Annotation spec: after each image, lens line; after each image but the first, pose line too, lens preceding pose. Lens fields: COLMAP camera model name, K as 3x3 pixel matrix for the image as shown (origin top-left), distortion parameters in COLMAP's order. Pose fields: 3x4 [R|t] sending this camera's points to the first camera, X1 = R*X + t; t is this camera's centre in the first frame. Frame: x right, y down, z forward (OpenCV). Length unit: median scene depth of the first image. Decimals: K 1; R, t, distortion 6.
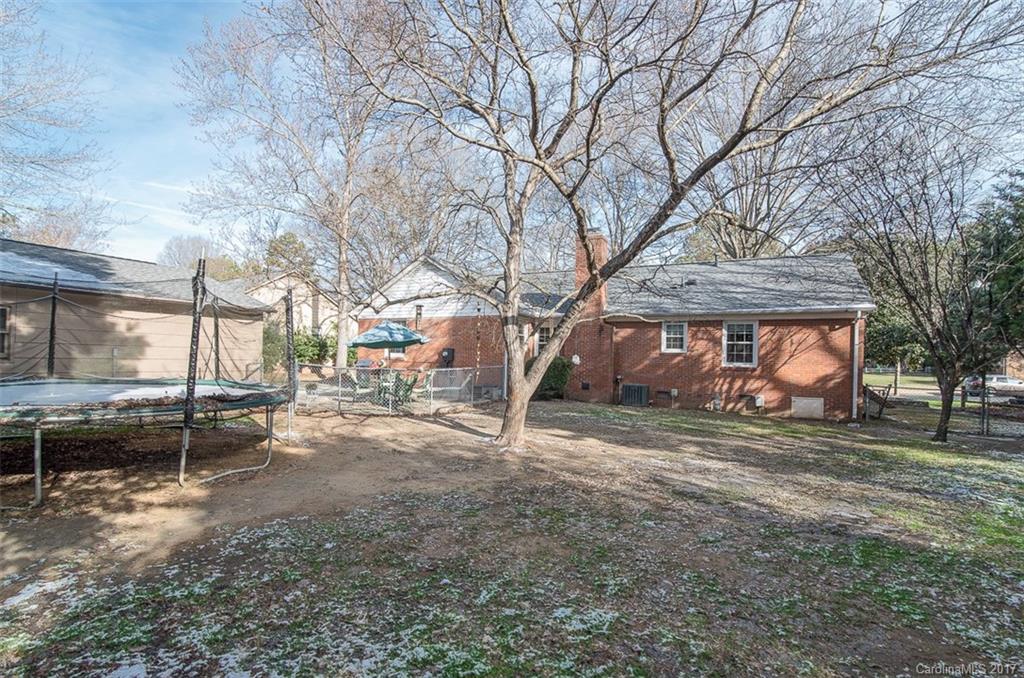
lens RADIAL K [[470.1, 0, 511.2], [0, 470.1, 357.8], [0, 0, 1]] dist [-0.015036, 0.000051]
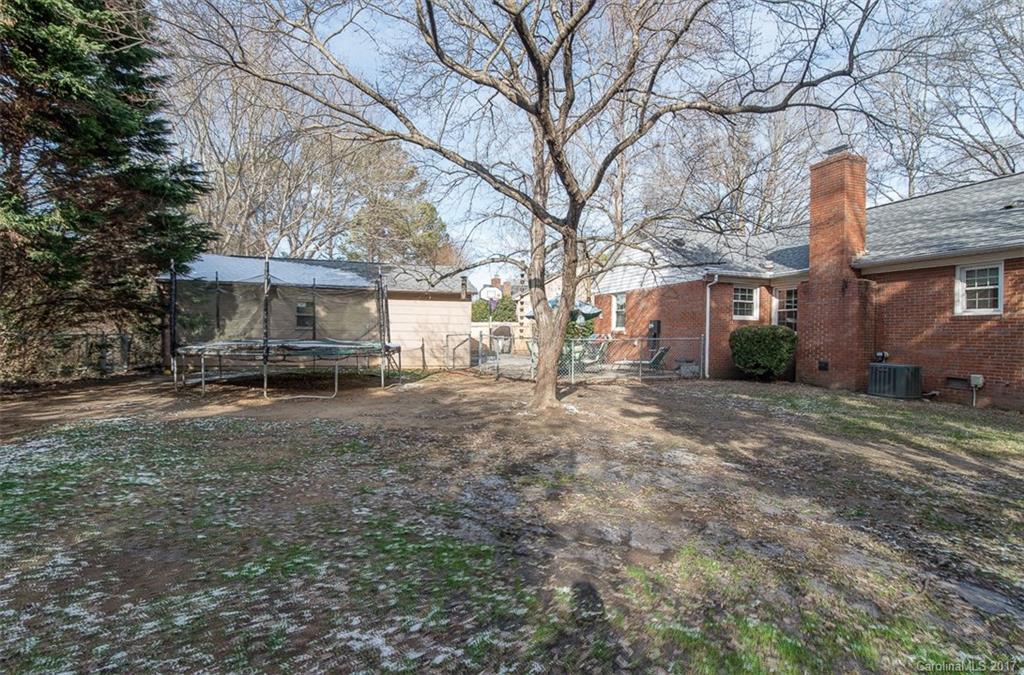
lens RADIAL K [[470.1, 0, 511.2], [0, 470.1, 356.3], [0, 0, 1]] dist [-0.015036, 0.000051]
pose [[0.696576, 0.022421, -0.717132, 0.362780], [0.002026, 0.999446, 0.033215, 0.021744], [0.717480, -0.024590, 0.696145, 0.148757]]
